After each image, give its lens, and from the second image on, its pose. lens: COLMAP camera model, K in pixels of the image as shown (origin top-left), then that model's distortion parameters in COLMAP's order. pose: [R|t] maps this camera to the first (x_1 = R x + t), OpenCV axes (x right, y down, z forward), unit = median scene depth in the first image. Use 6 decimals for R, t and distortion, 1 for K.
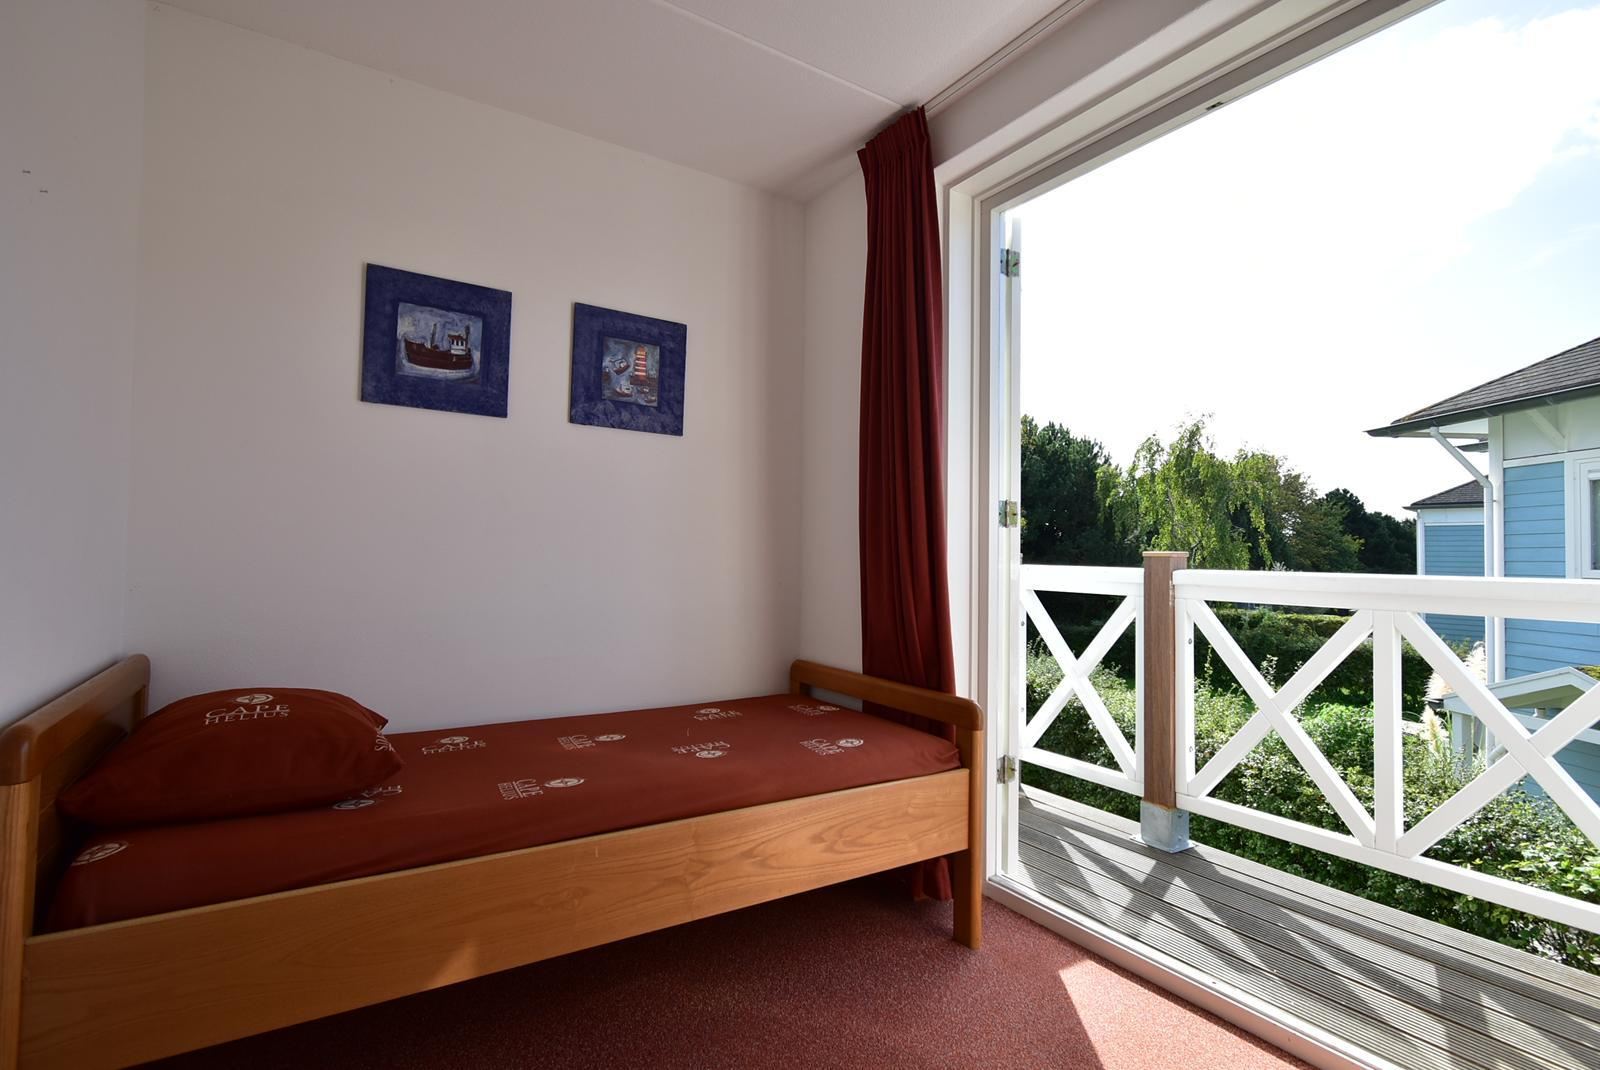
lens RADIAL K [[768.3, 0, 800.0], [0, 768.3, 535.0], [0, 0, 1]] dist [-0.000424, 0.000189]
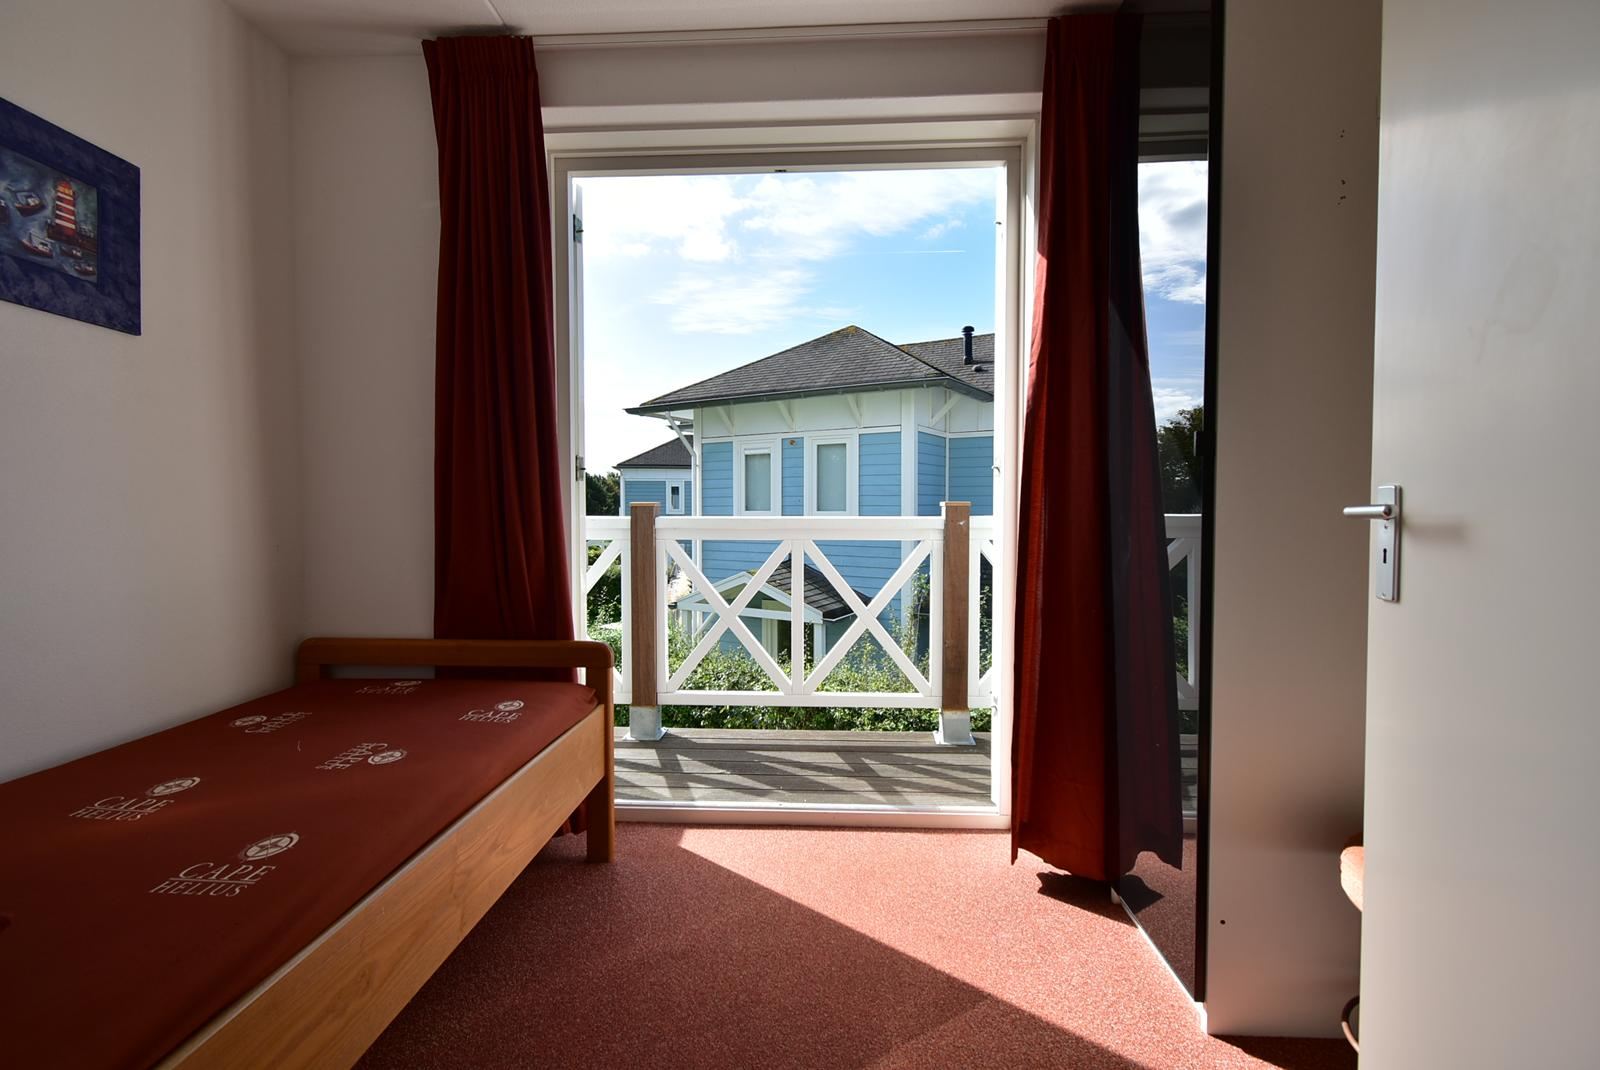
lens RADIAL K [[706.8, 0, 800.0], [0, 706.8, 535.0], [0, 0, 1]] dist [0.001782, -0.004122]
pose [[0.574329, -0.045111, 0.817380, -0.343700], [-0.012616, 0.997874, 0.063937, -0.001259], [-0.818527, -0.047033, 0.572539, 0.169114]]
